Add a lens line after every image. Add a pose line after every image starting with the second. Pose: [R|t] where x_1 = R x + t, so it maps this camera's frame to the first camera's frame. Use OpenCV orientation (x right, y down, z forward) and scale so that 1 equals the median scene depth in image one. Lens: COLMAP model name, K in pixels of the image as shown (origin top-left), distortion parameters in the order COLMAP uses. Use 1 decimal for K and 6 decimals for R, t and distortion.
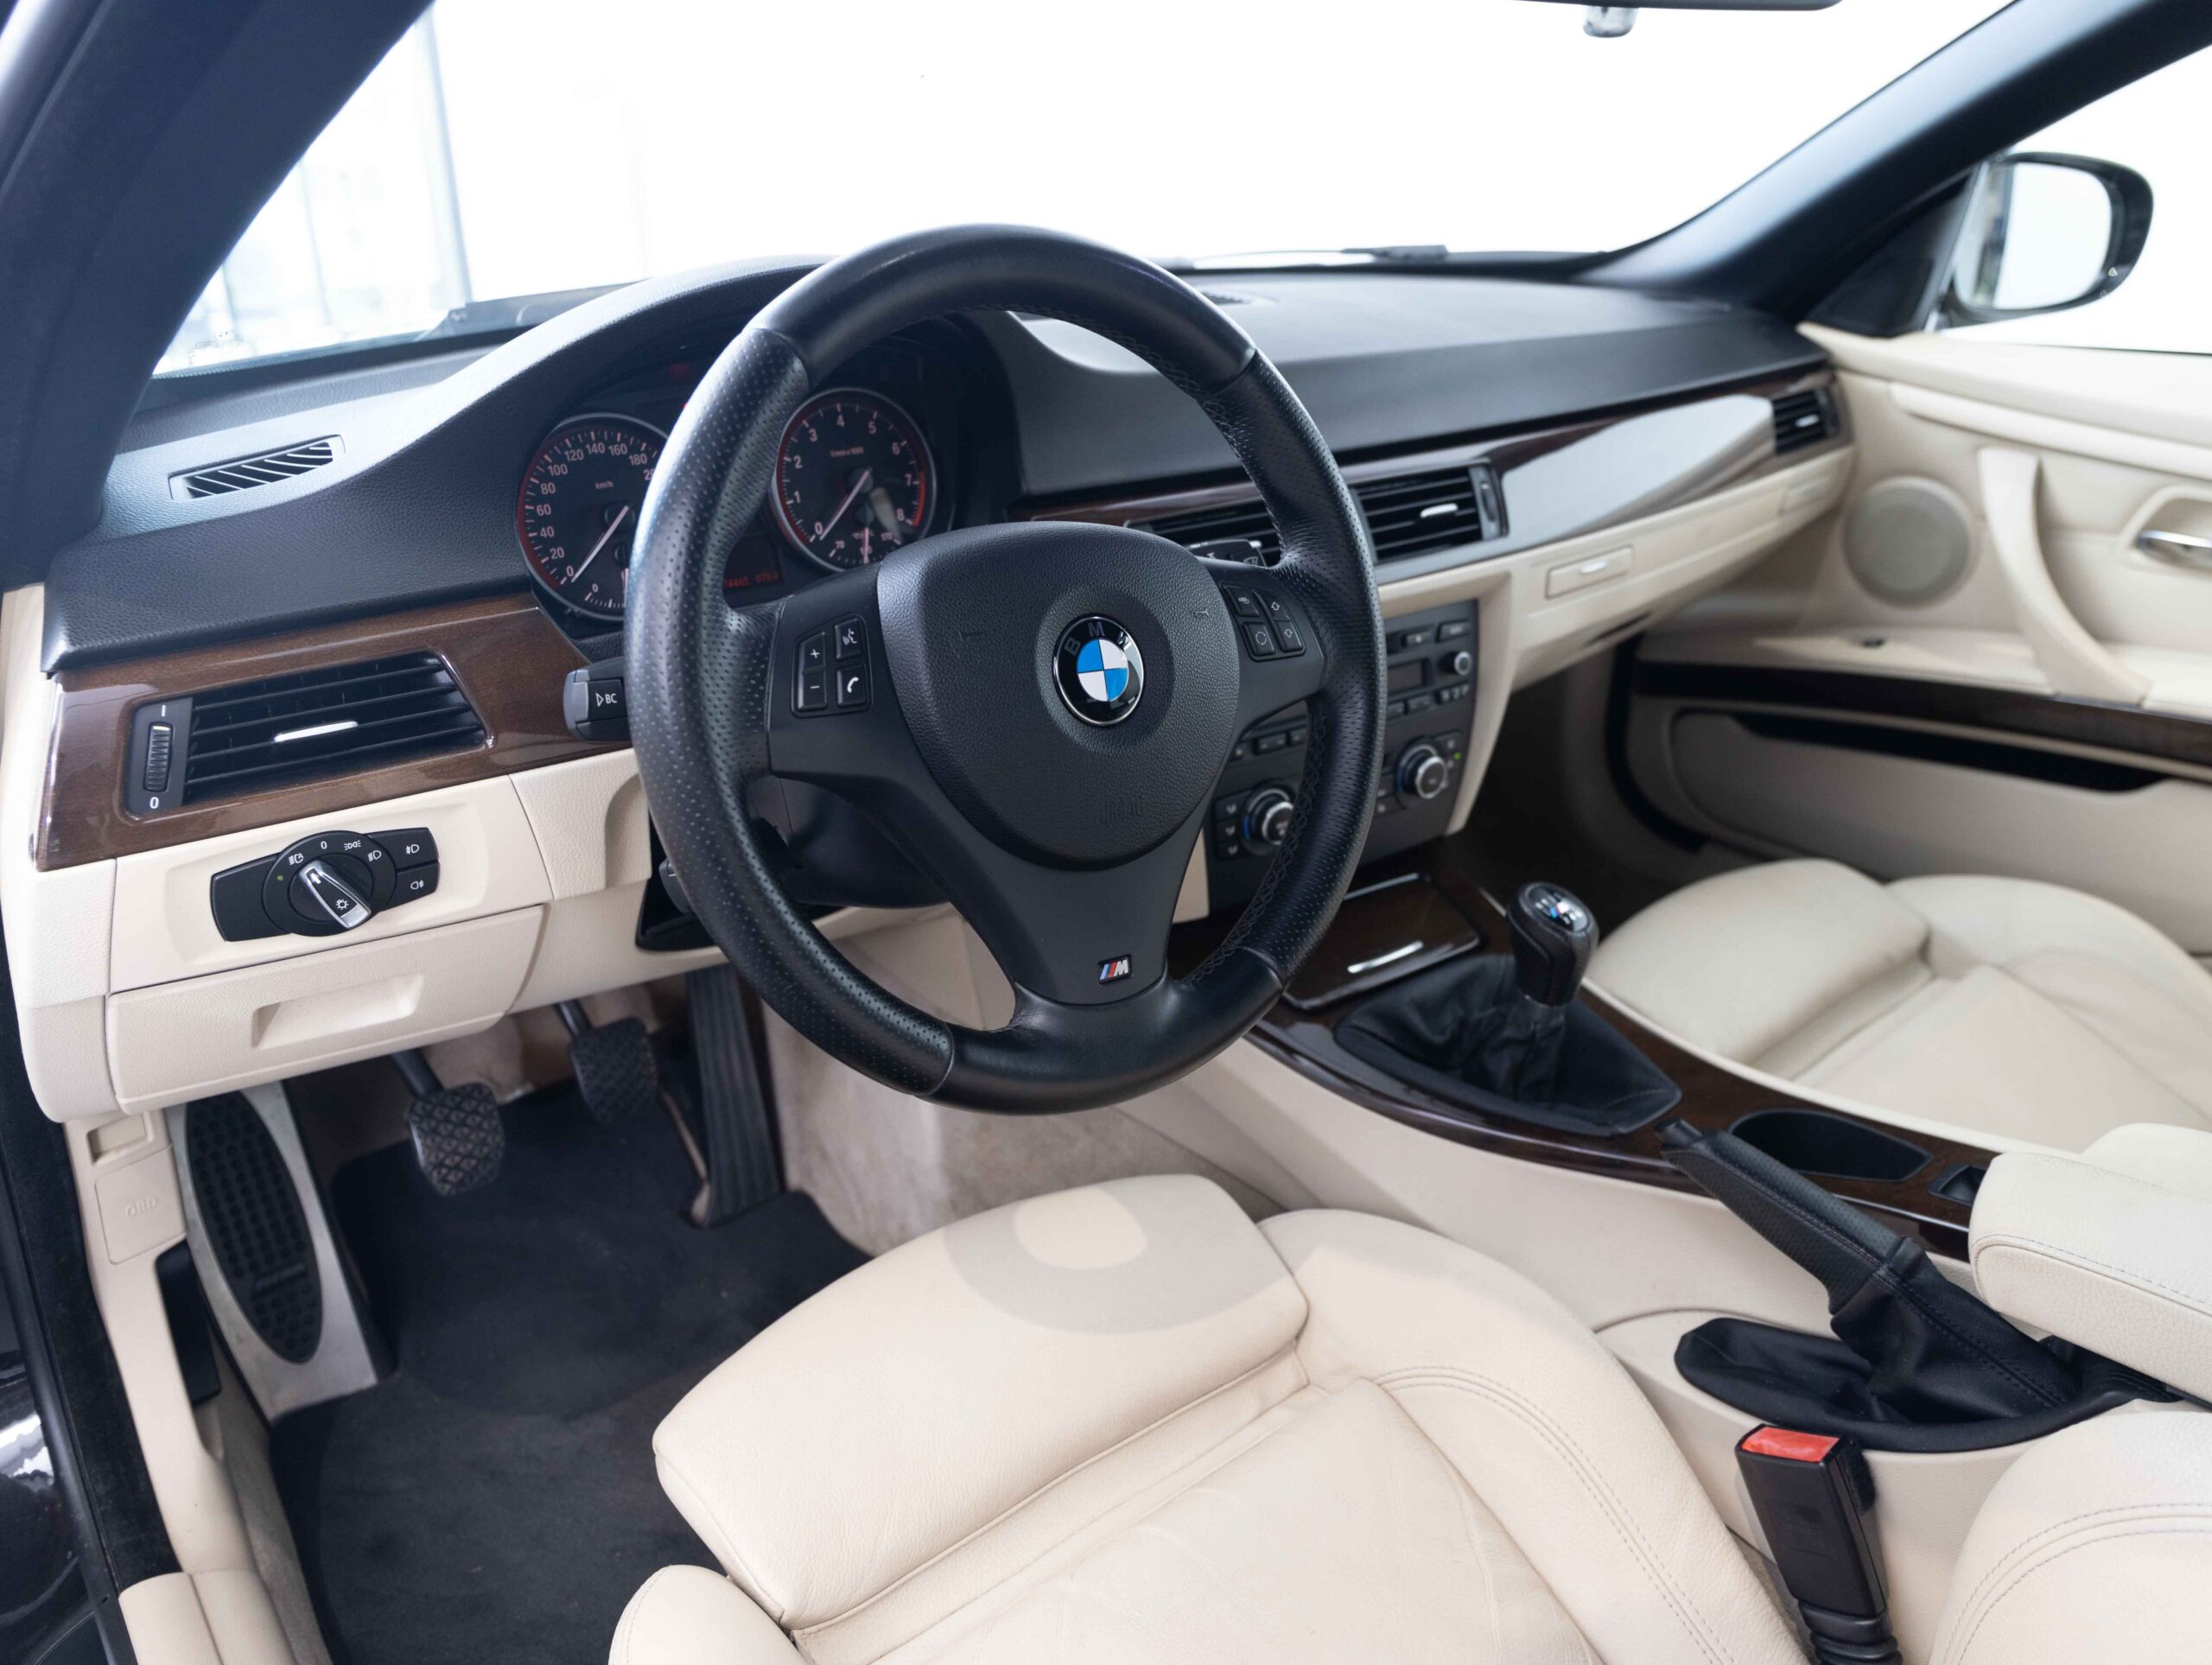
lens RADIAL K [[1551.8, 0, 1100.4], [0, 1551.8, 843.4], [0, 0, 1]] dist [-0.017604, 0.007215]
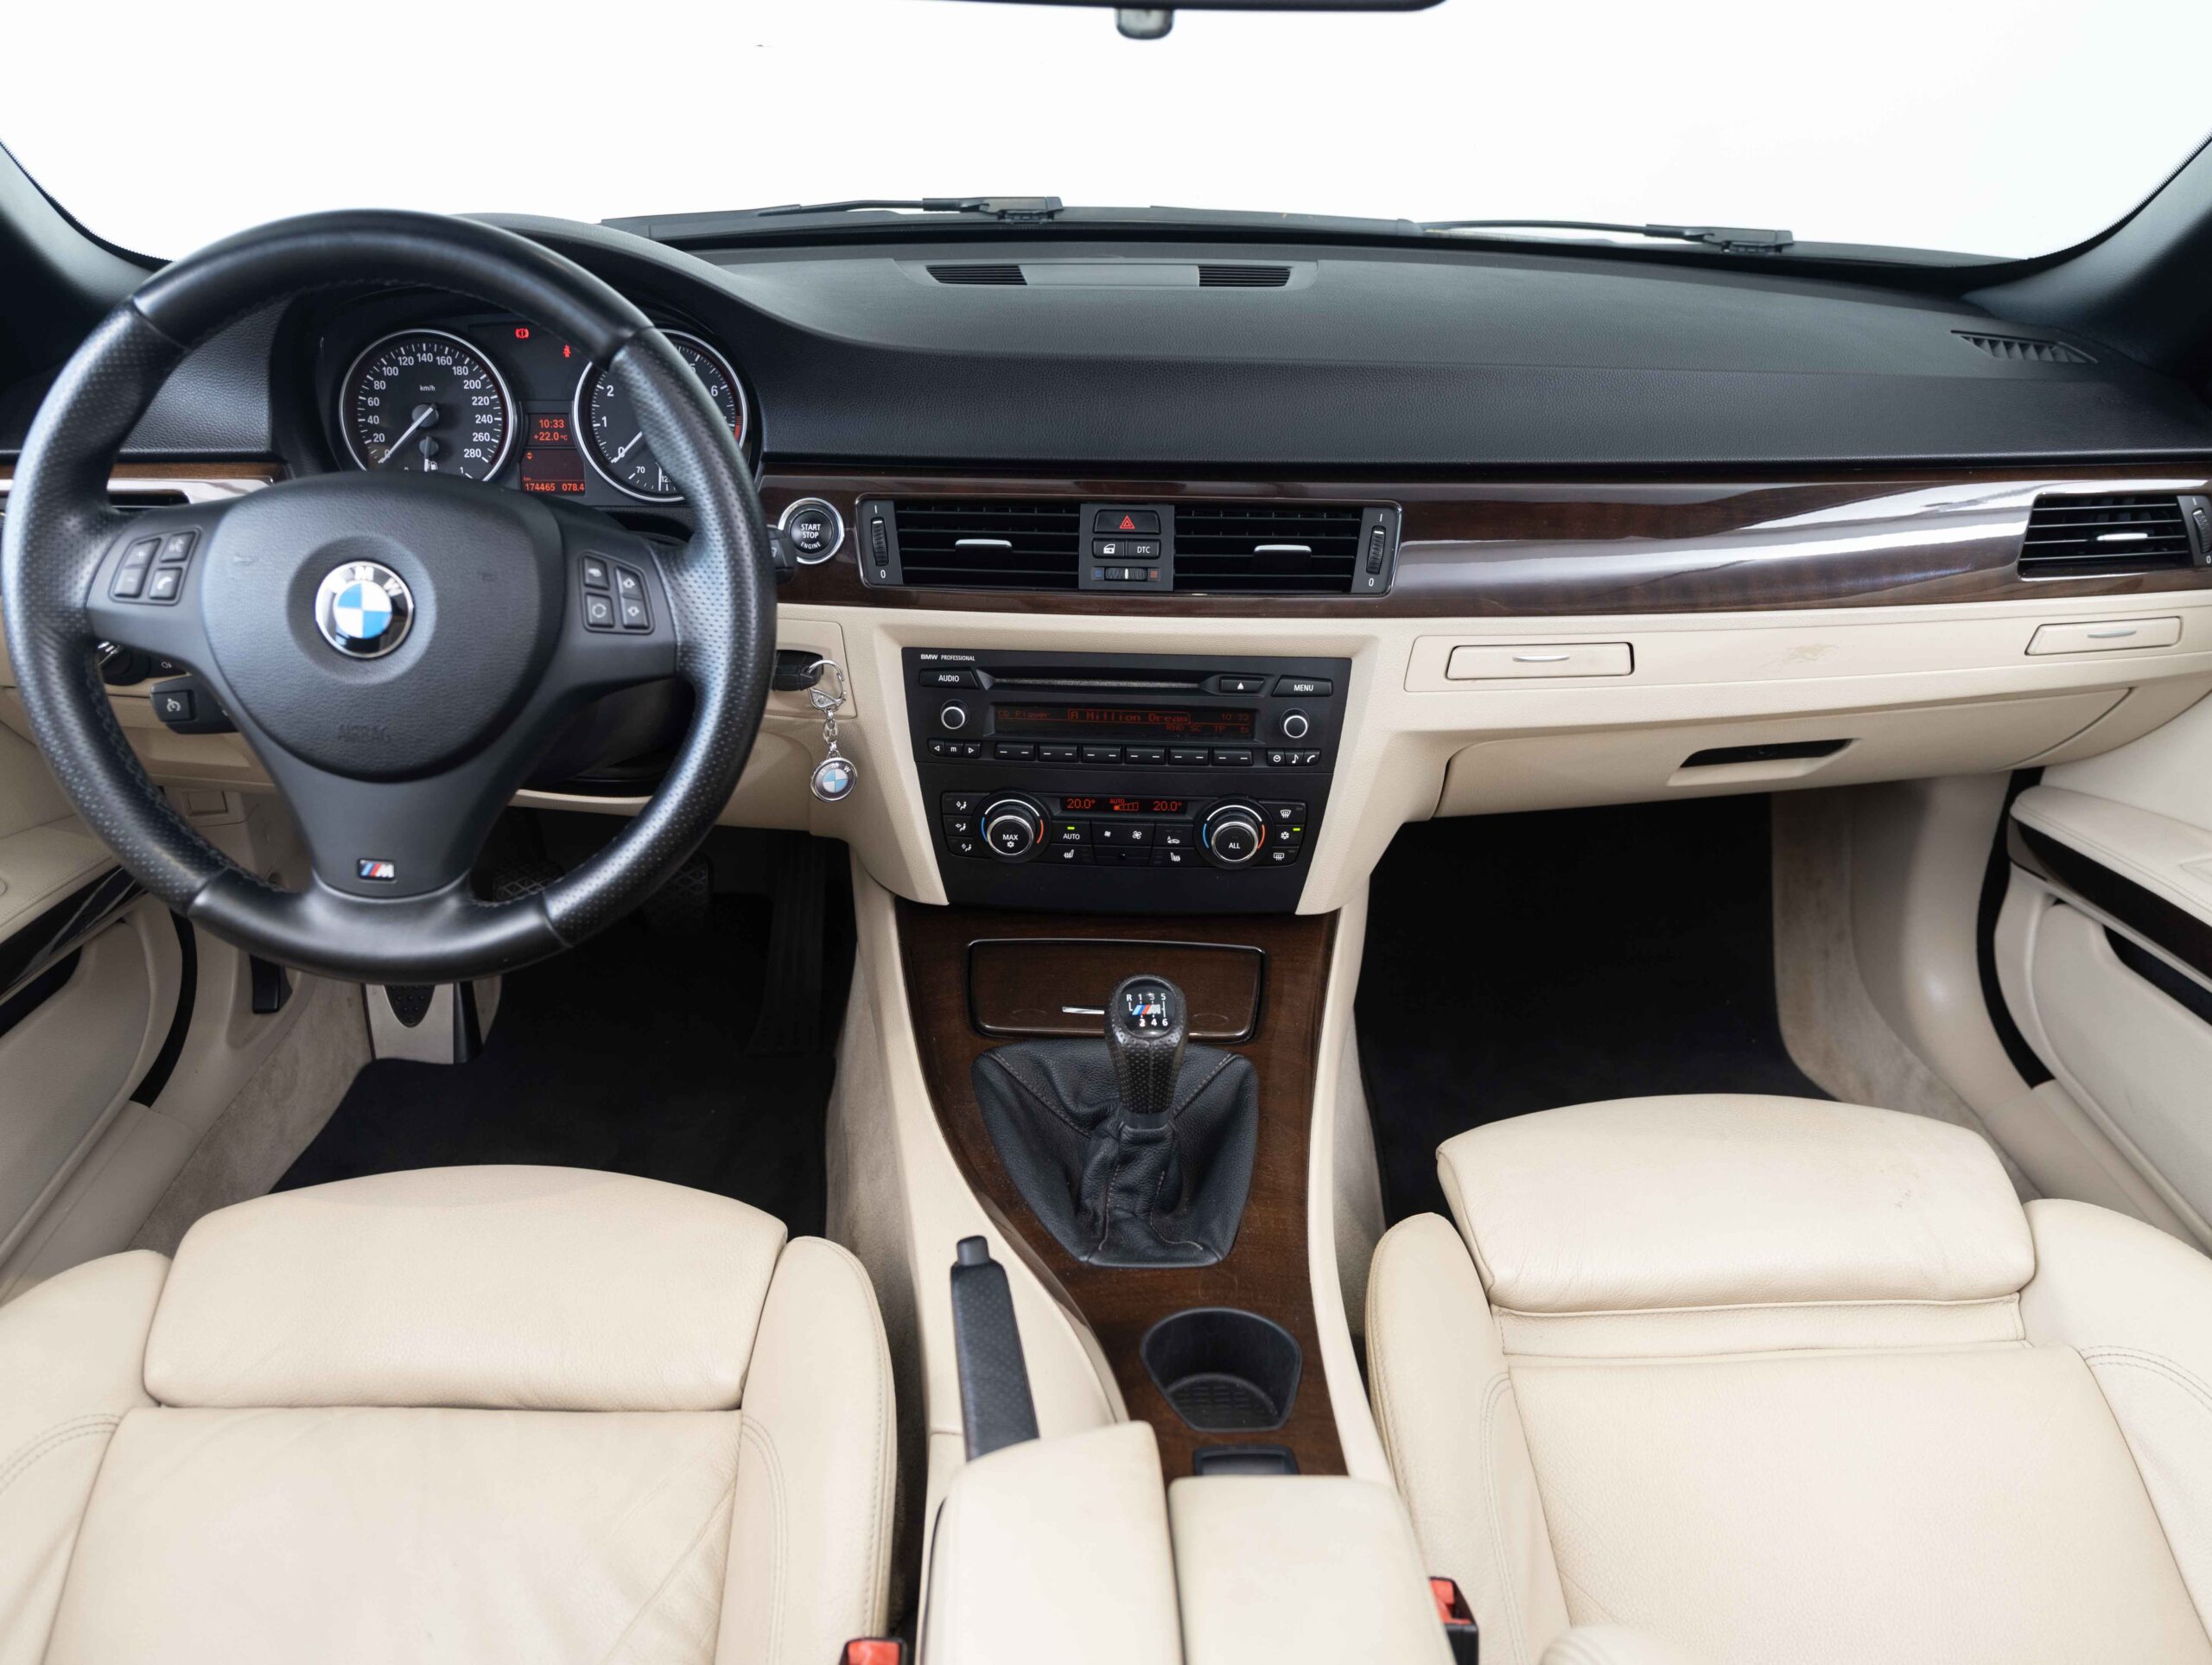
lens RADIAL K [[1623.2, 0, 1030.3], [0, 1623.2, 827.4], [0, 0, 1]] dist [-0.004450, -0.051835]
pose [[0.790693, 0.291568, -0.538323, 0.661041], [-0.261551, 0.955903, 0.133571, -0.154080], [0.553530, 0.035185, 0.832086, 0.170894]]
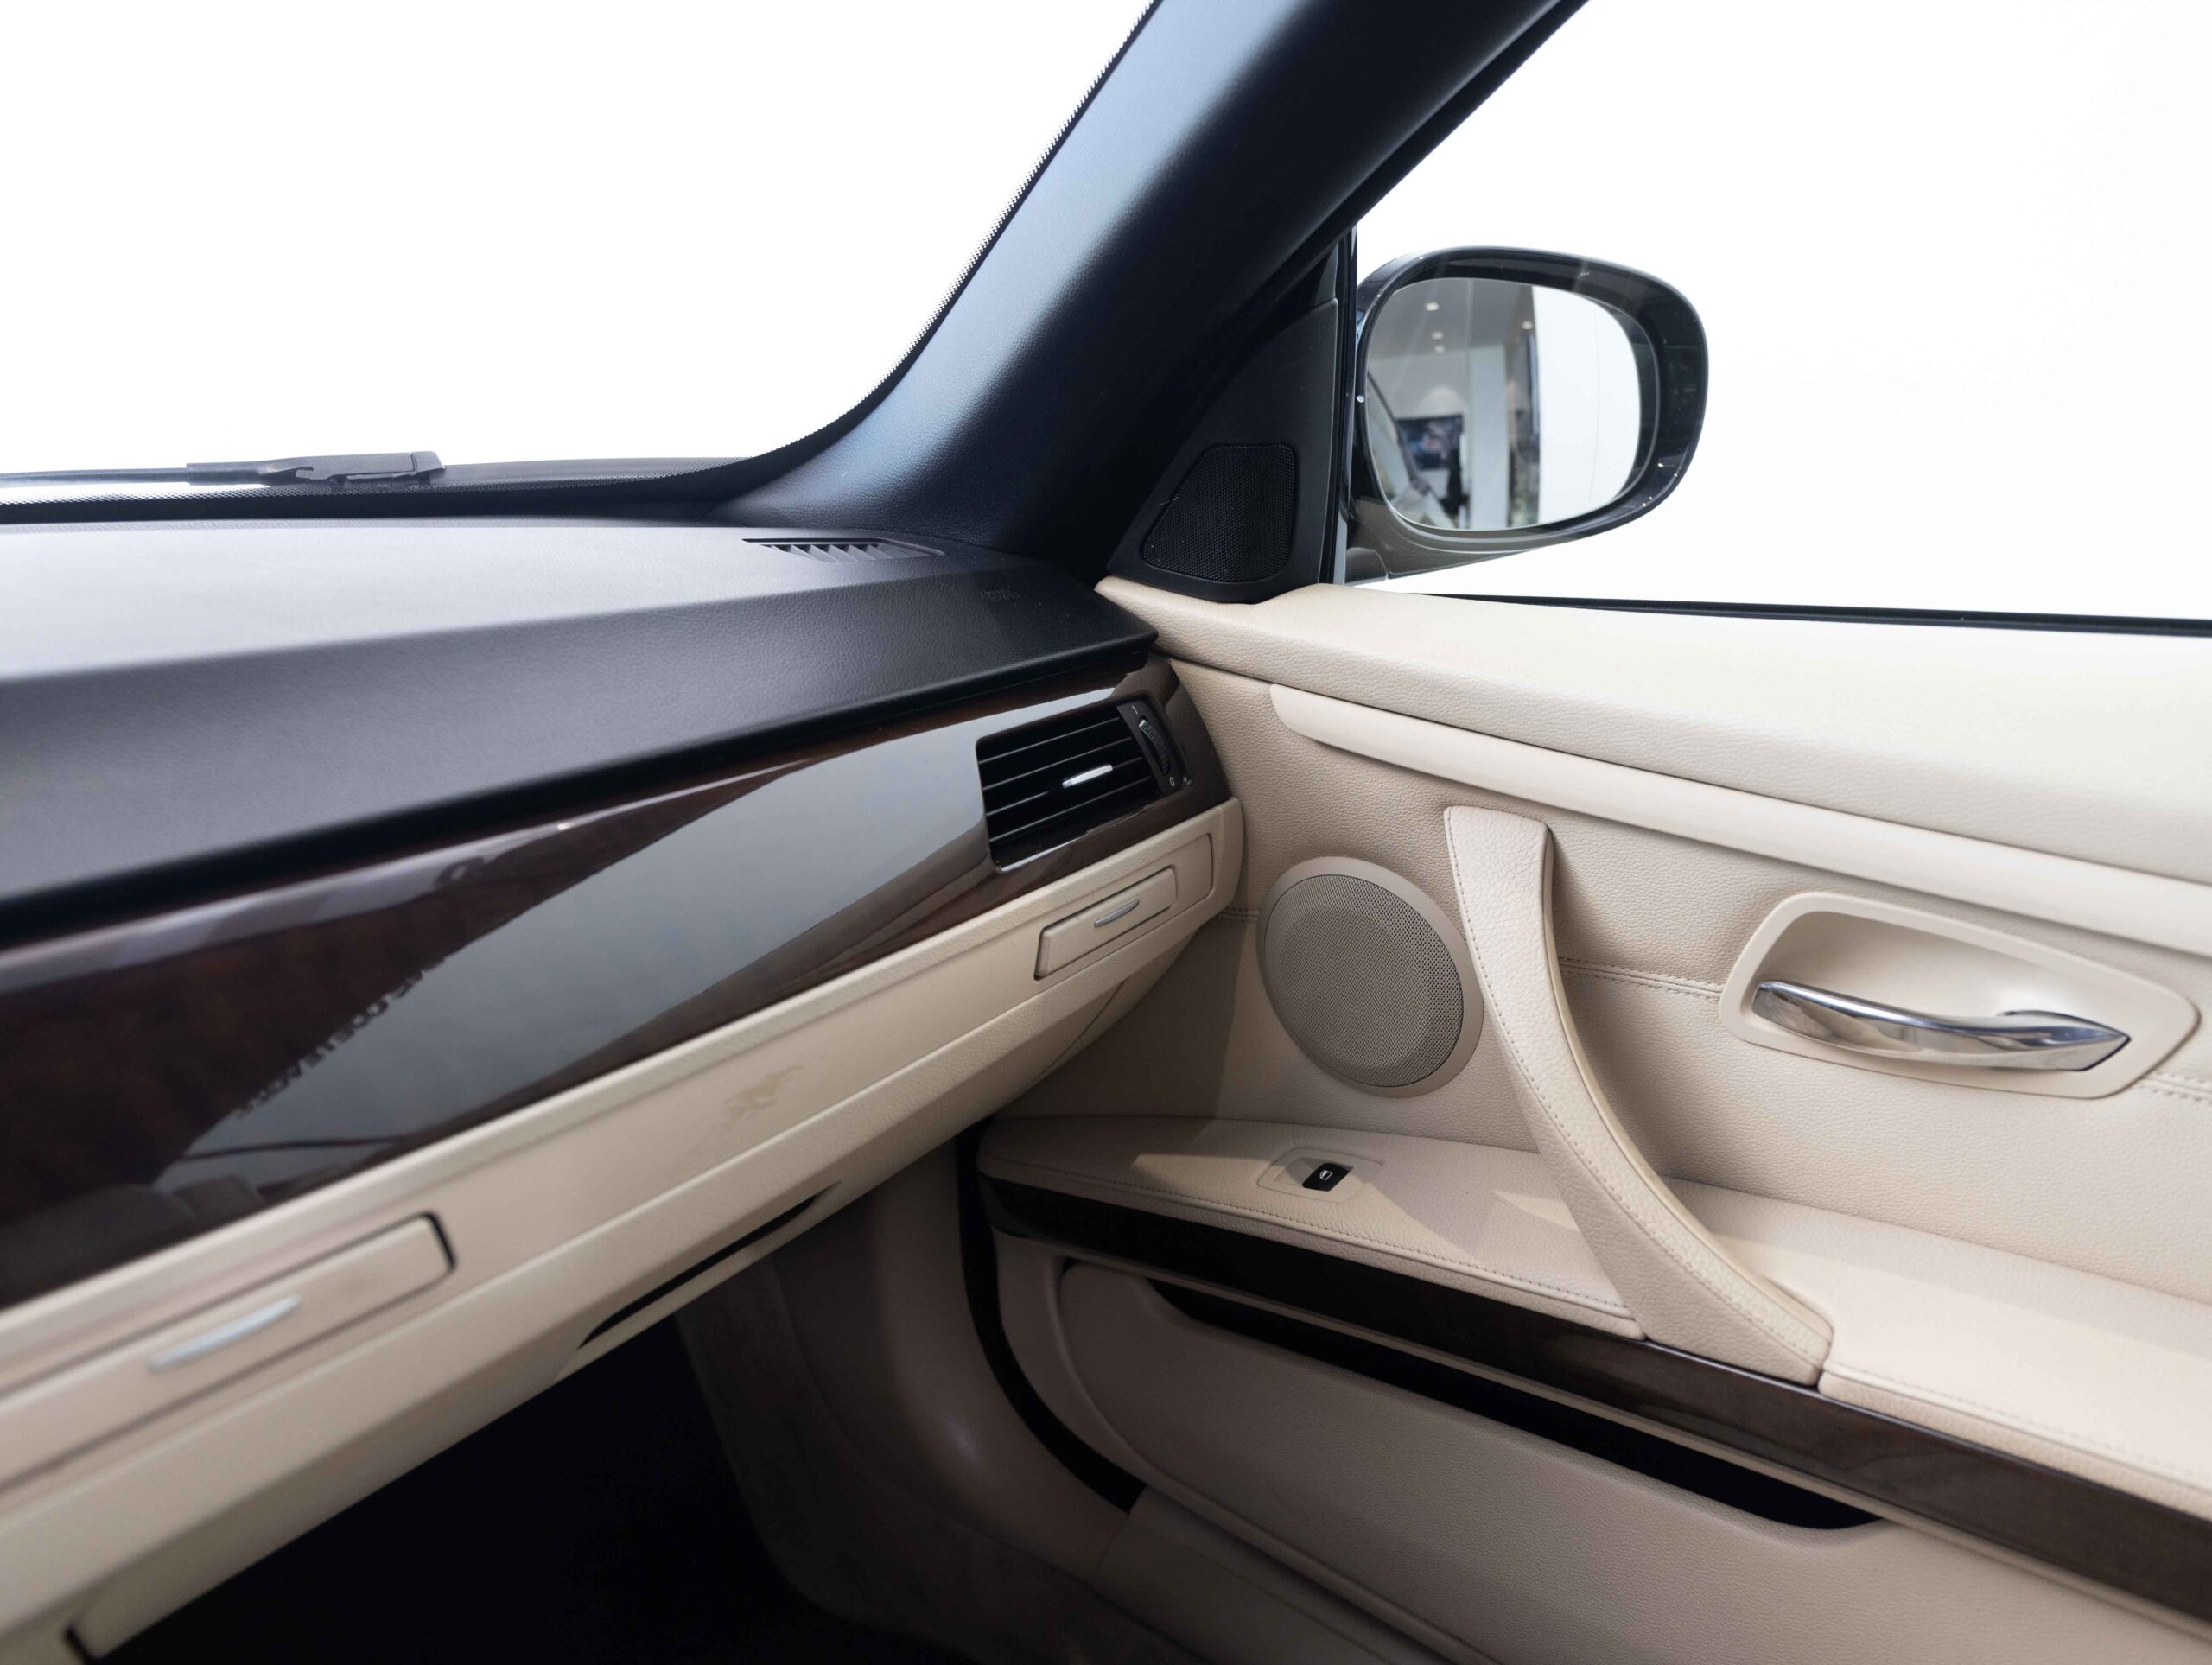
lens RADIAL K [[1673.6, 0, 1106.0], [0, 1673.6, 832.5], [0, 0, 1]] dist [0.011211, -0.001149]
pose [[0.984408, -0.060385, 0.165211, 0.507107], [0.087524, 0.982856, -0.162278, -0.231075], [-0.152580, 0.174207, 0.972816, 0.670521]]
